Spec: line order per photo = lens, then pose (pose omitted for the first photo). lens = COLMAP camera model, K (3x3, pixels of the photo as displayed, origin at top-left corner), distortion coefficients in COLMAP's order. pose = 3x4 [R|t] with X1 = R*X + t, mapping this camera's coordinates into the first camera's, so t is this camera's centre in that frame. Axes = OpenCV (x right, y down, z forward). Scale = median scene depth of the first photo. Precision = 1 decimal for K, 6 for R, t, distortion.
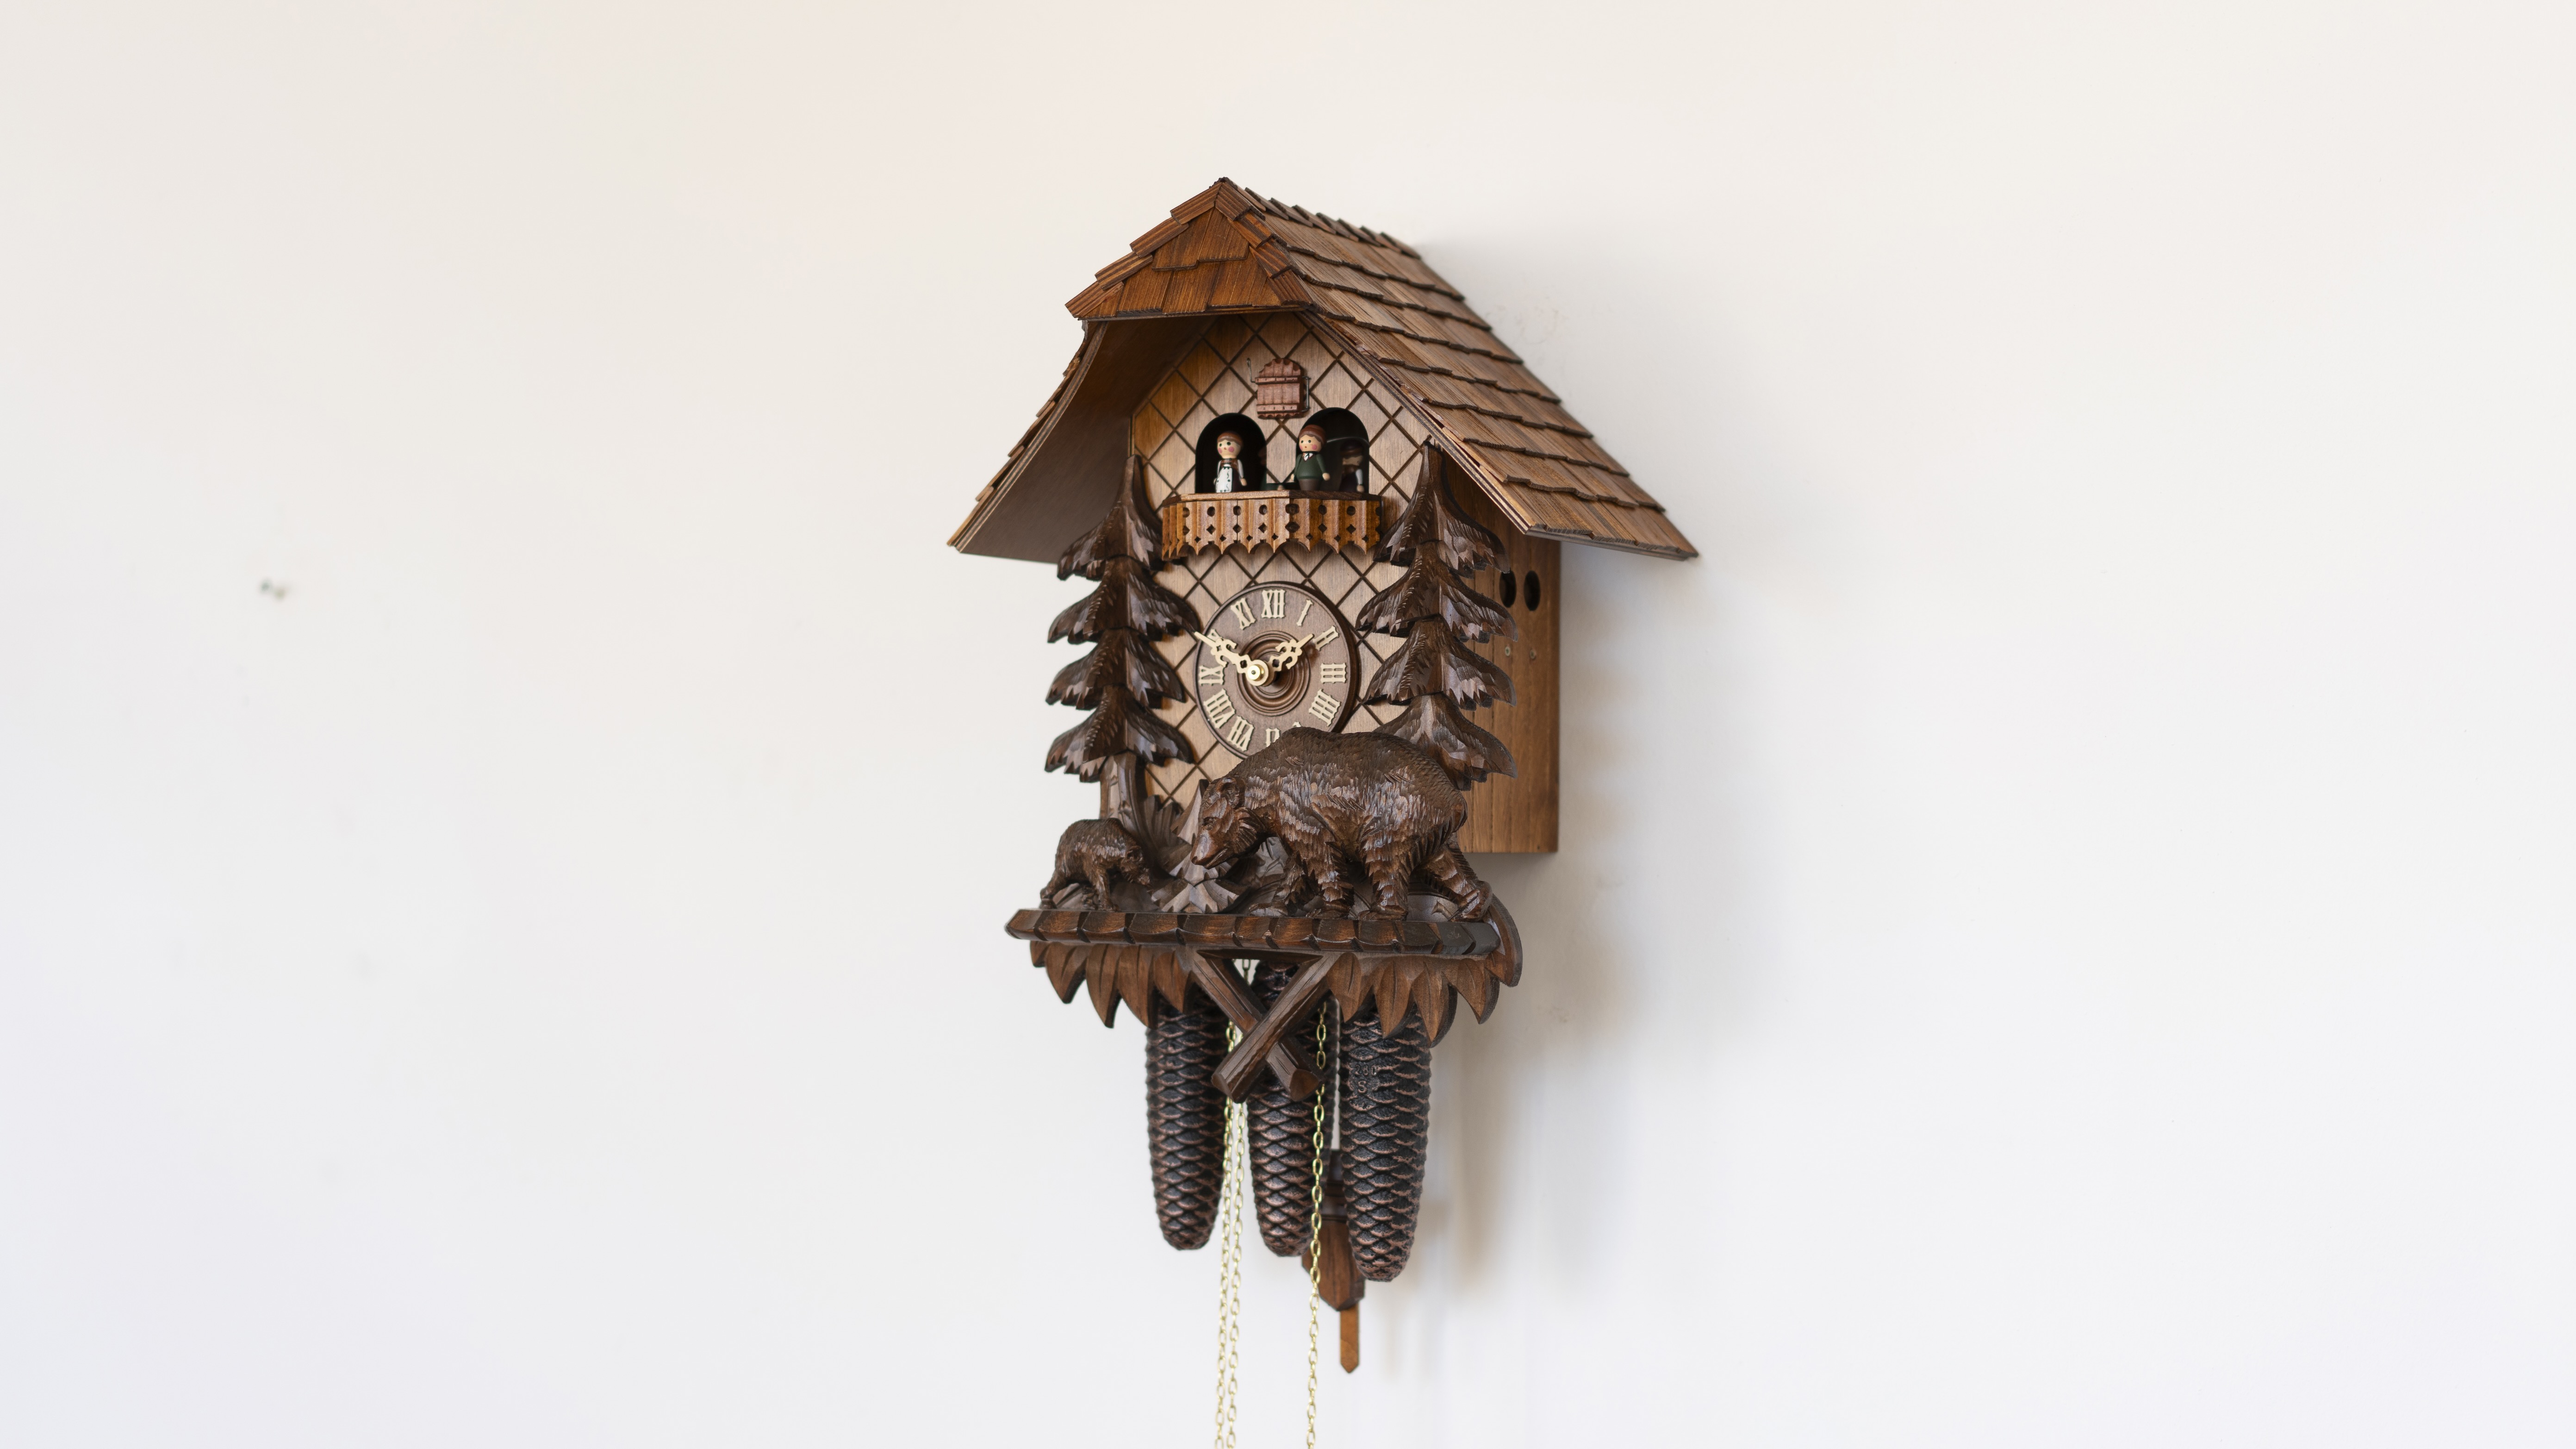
lens RADIAL K [[4098.6, 0, 1289.4], [0, 4098.6, 722.2], [0, 0, 1]] dist [0.016940, 0.000000]
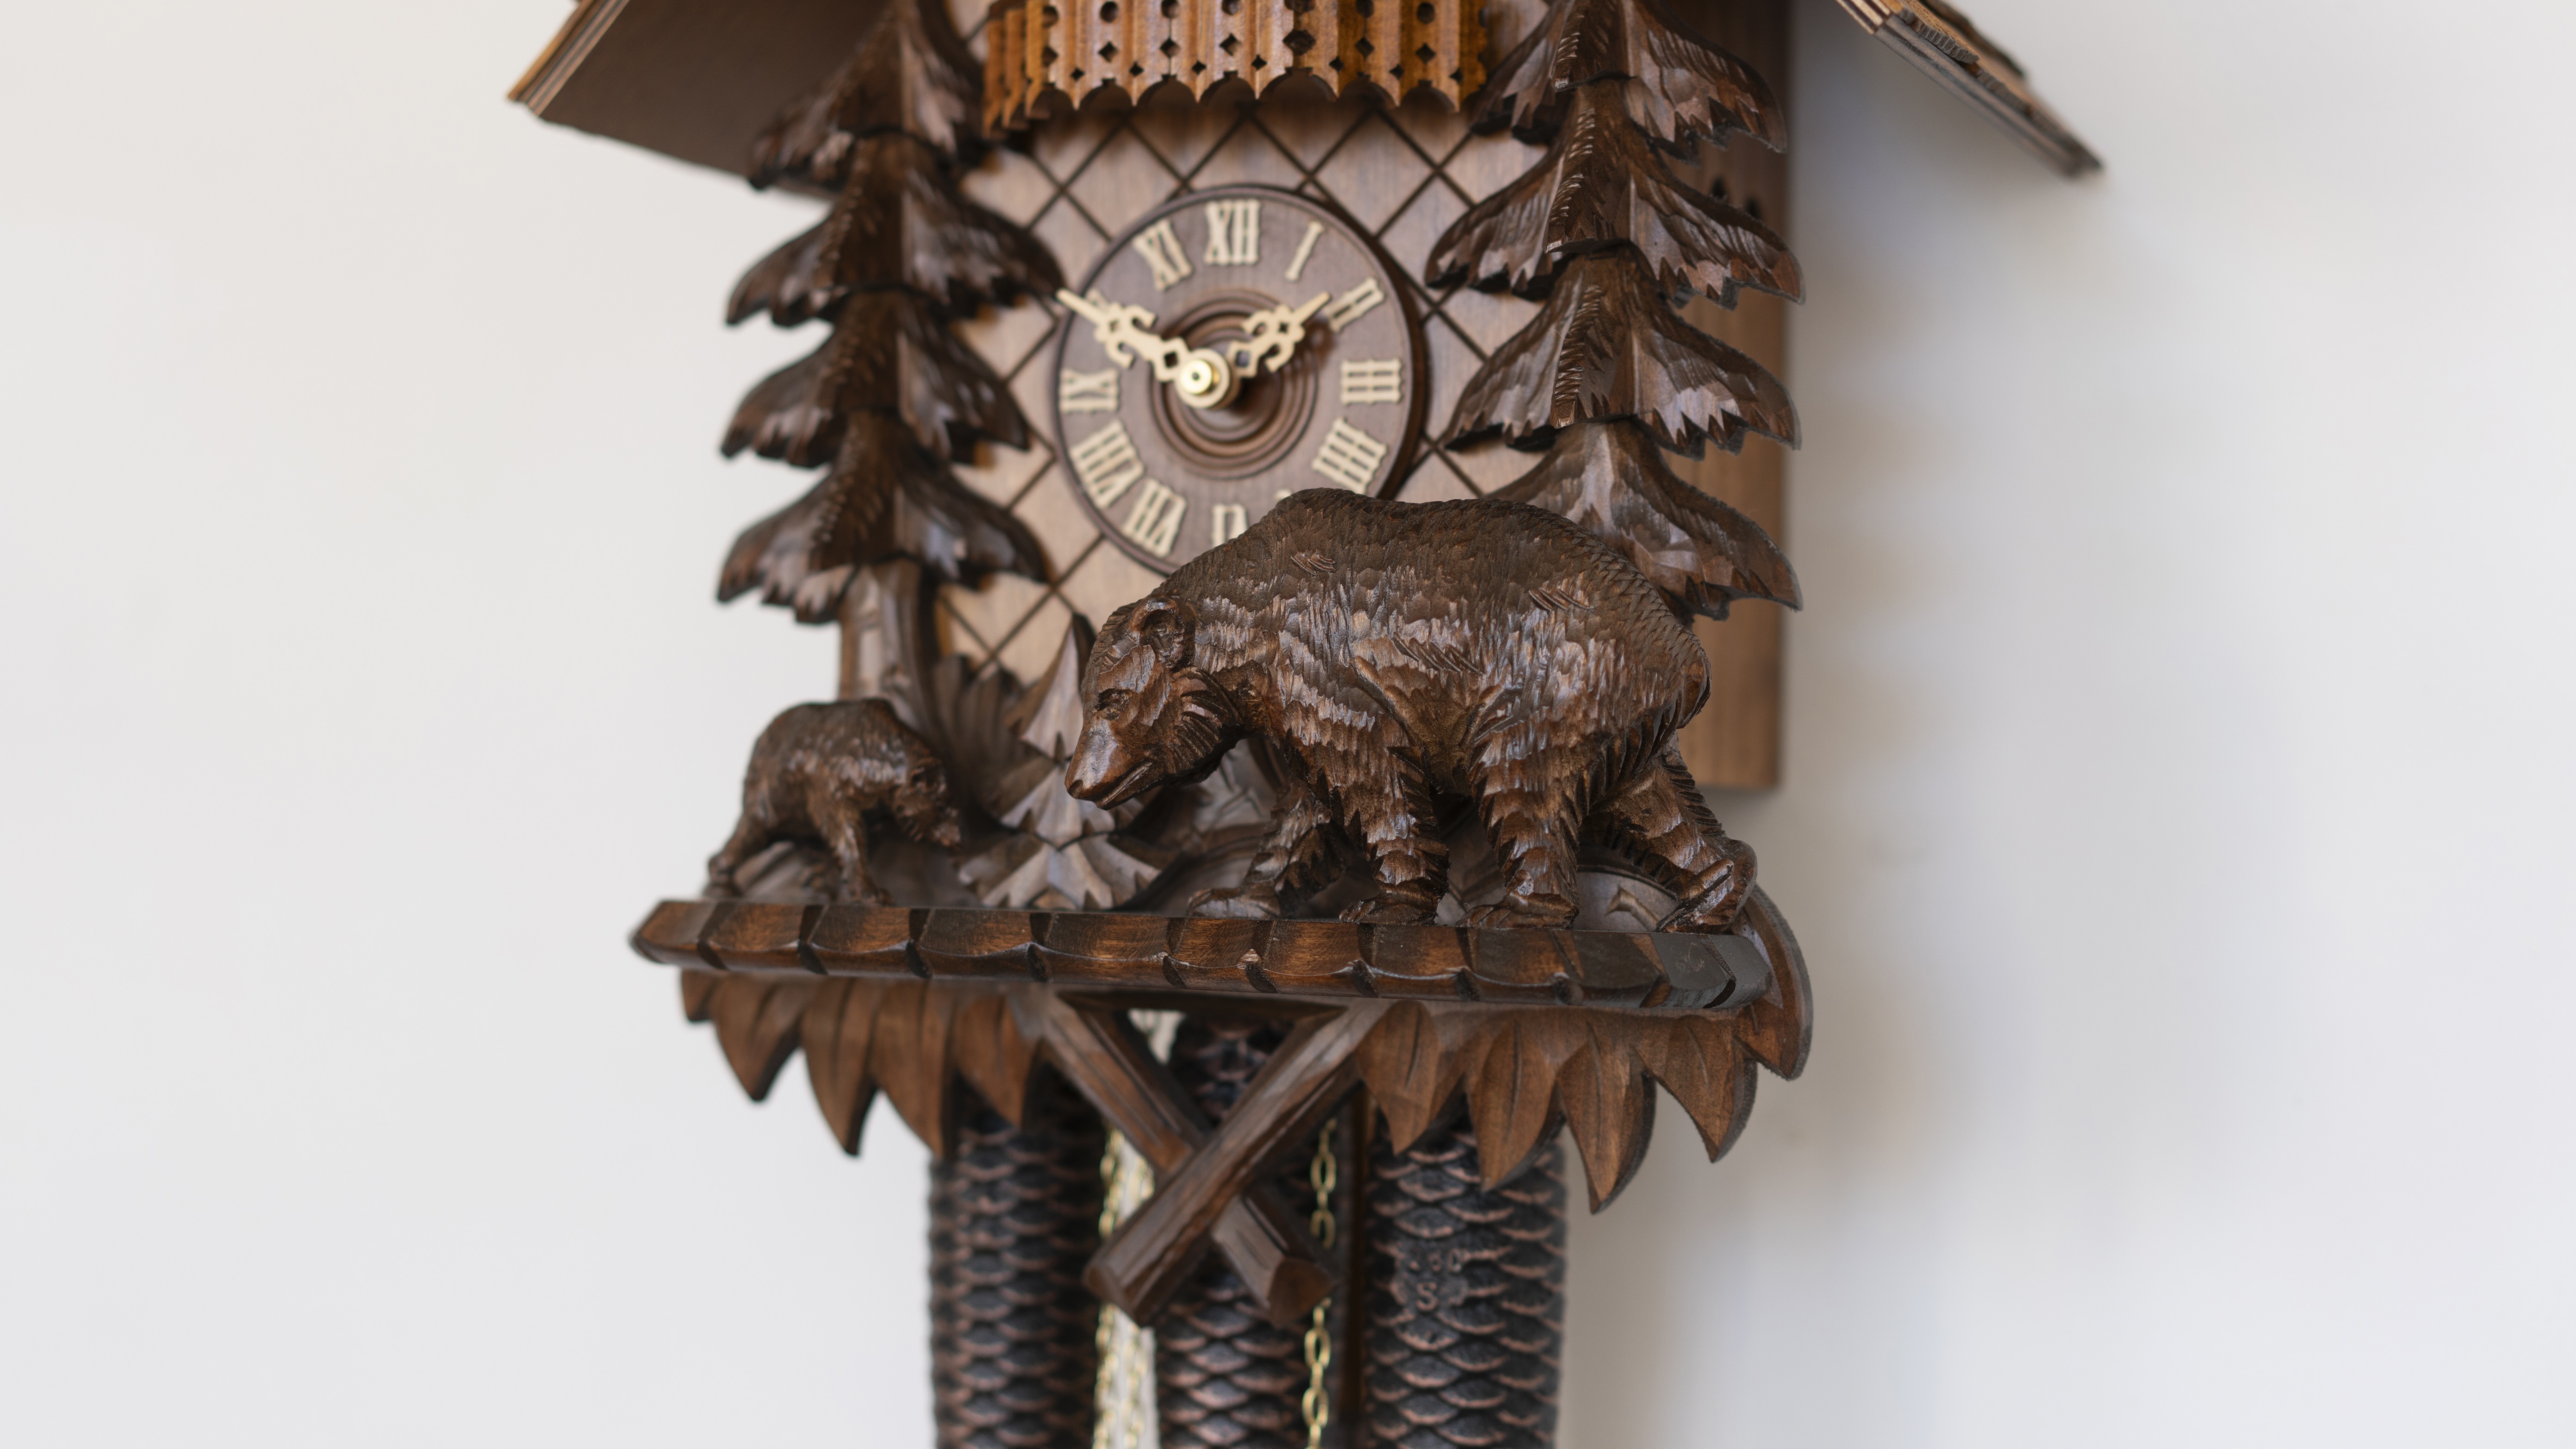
lens RADIAL K [[4098.6, 0, 1282.0], [0, 4098.6, 712.9], [0, 0, 1]] dist [0.016940, 0.000000]
pose [[0.994033, 0.011363, 0.108488, -0.047400], [-0.011044, 0.999933, -0.003543, 0.026109], [-0.108521, 0.002323, 0.994091, 0.546292]]
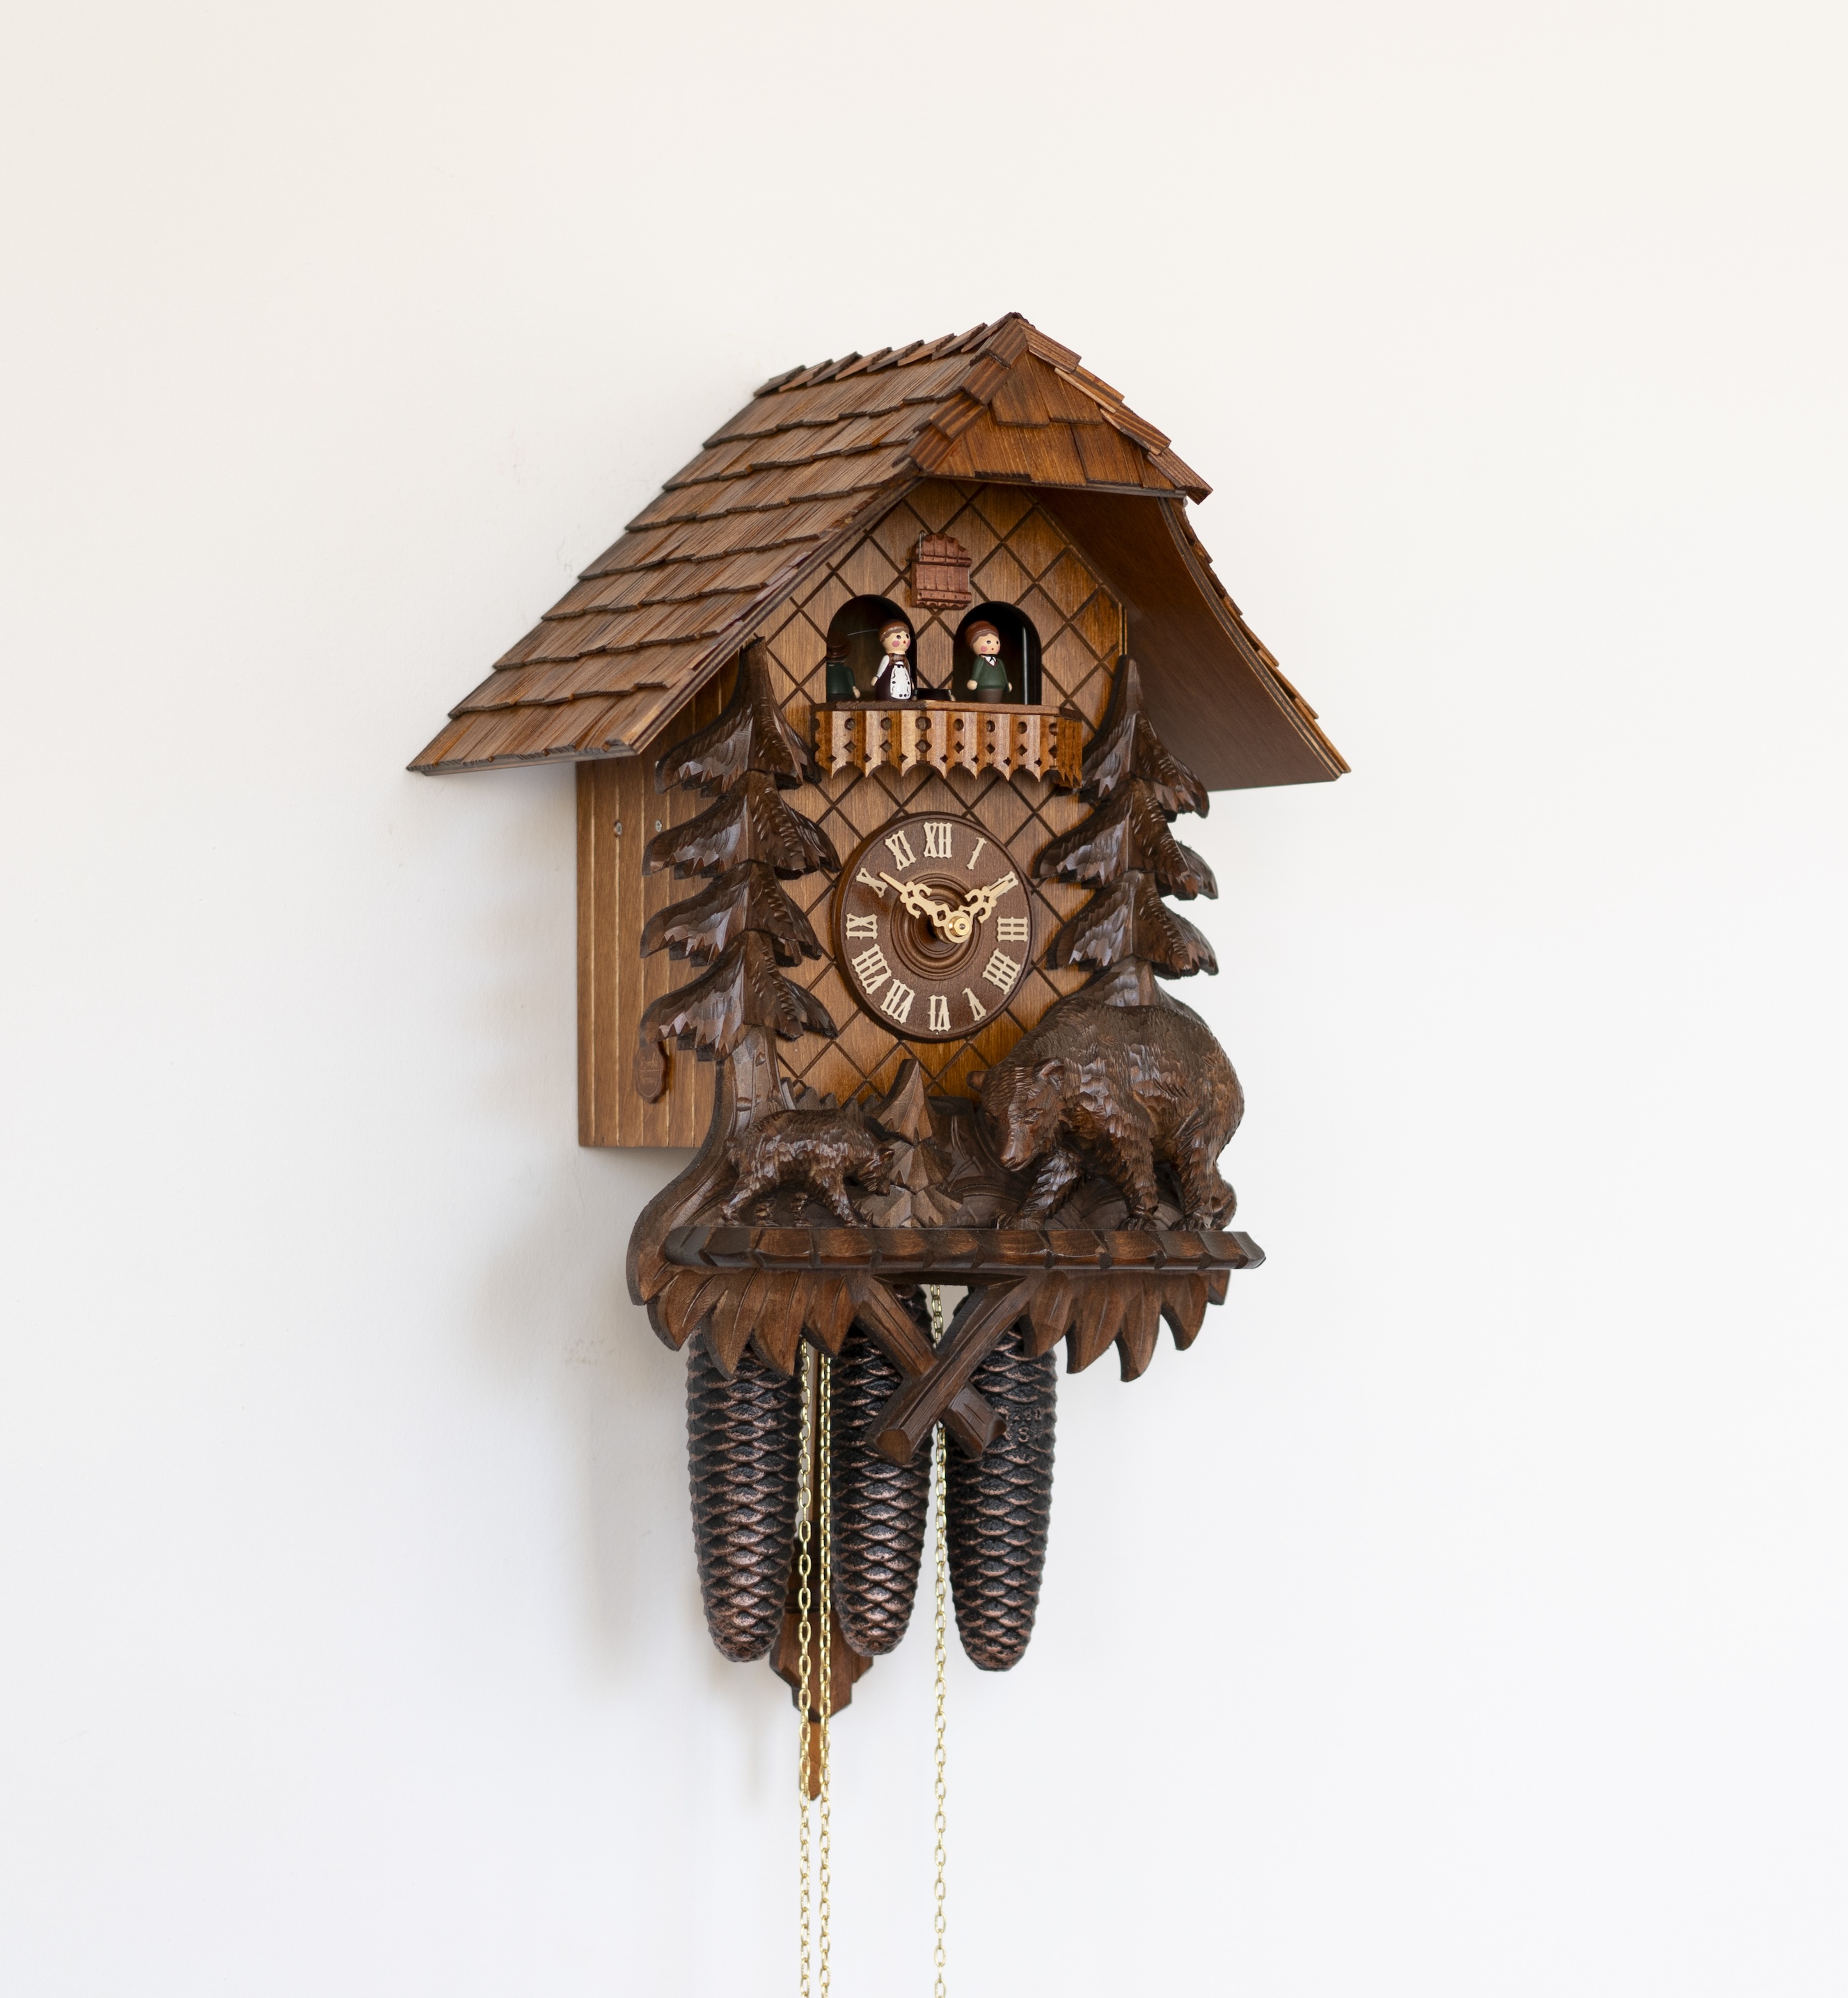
lens RADIAL K [[5784.3, 0, 931.8], [0, 5784.3, 1006.5], [0, 0, 1]] dist [0.059190, 0.000000]
pose [[0.520193, 0.010221, 0.853988, -0.970915], [-0.027945, 0.999597, 0.005058, -0.002040], [-0.853591, -0.026496, 0.520269, 0.411814]]
